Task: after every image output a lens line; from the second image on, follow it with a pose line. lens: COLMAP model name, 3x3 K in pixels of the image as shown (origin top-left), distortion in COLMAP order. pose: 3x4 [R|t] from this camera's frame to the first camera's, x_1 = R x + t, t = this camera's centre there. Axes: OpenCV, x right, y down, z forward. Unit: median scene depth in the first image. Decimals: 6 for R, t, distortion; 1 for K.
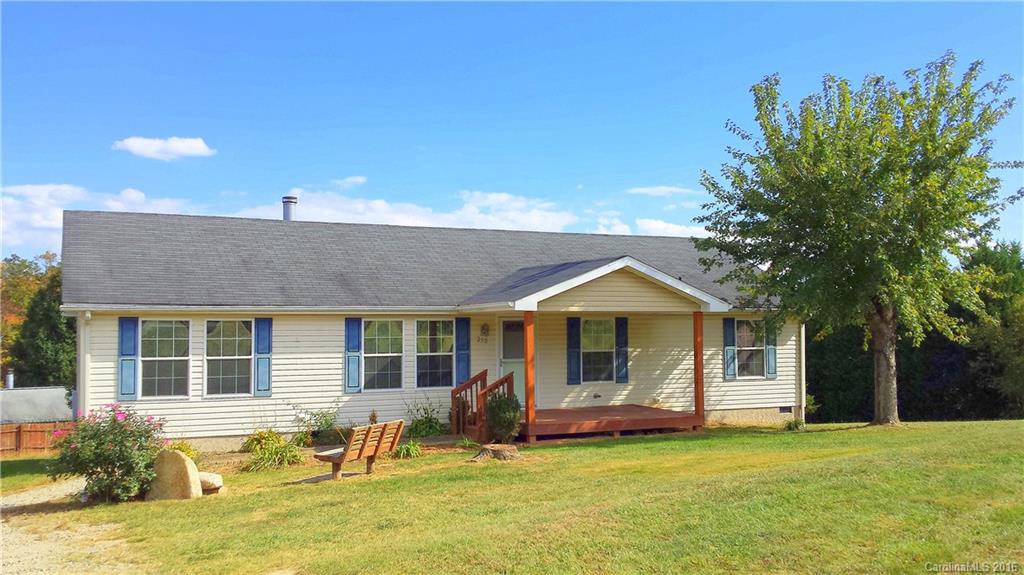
lens RADIAL K [[955.8, 0, 512.0], [0, 955.8, 287.5], [0, 0, 1]] dist [0.037389, -0.004331]
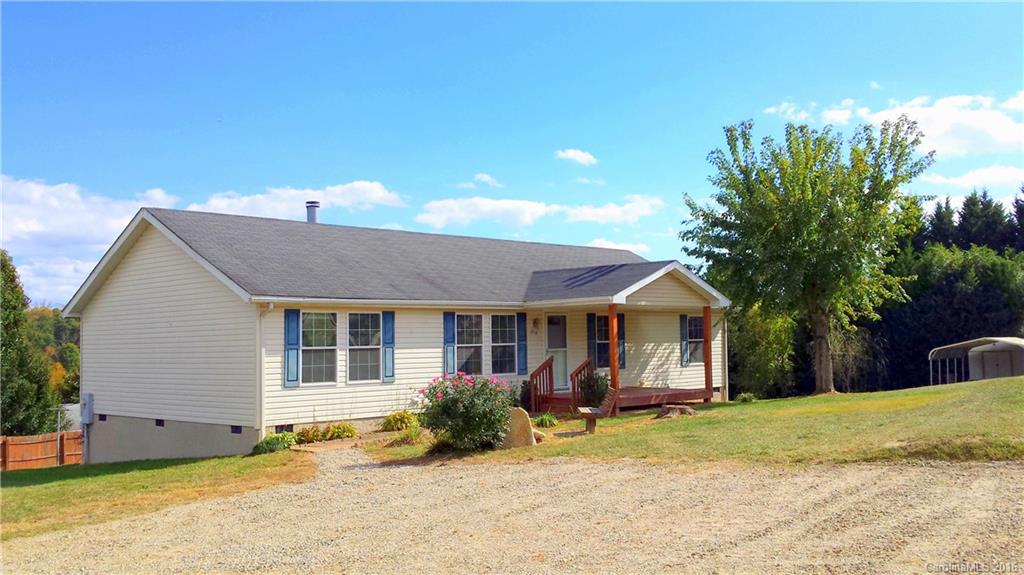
lens RADIAL K [[951.5, 0, 512.0], [0, 951.5, 287.5], [0, 0, 1]] dist [0.008055, 0.002377]
pose [[0.938940, 0.004887, 0.344046, -0.465526], [0.002635, 0.999768, -0.021395, 0.026158], [-0.344070, 0.020995, 0.938709, -0.072342]]
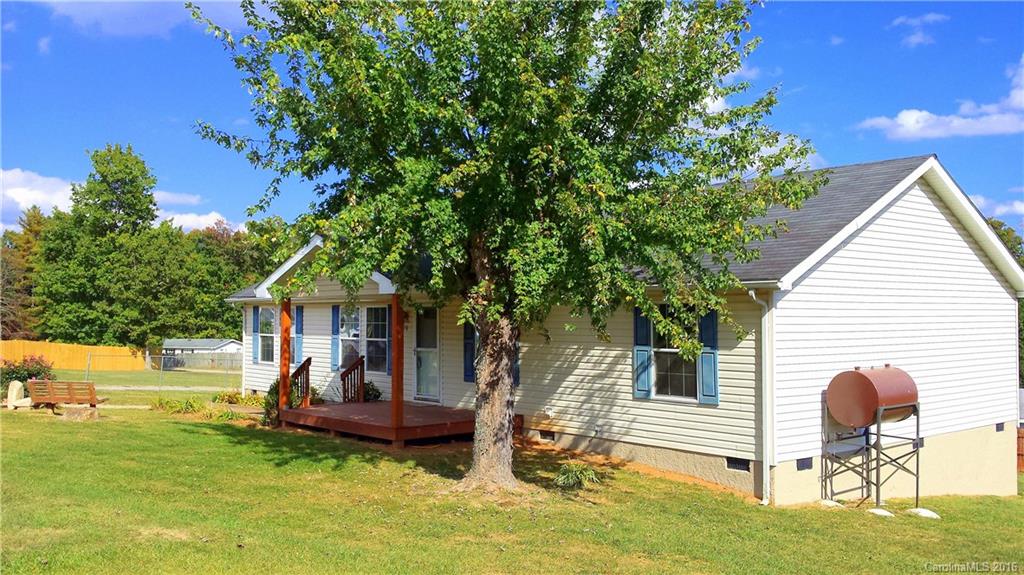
lens RADIAL K [[951.5, 0, 512.0], [0, 951.5, 287.5], [0, 0, 1]] dist [0.008055, 0.002377]
pose [[0.244343, -0.053383, -0.968218, 0.971890], [-0.014656, 0.998166, -0.058733, 0.072148], [0.969578, 0.028541, 0.243112, 0.895009]]
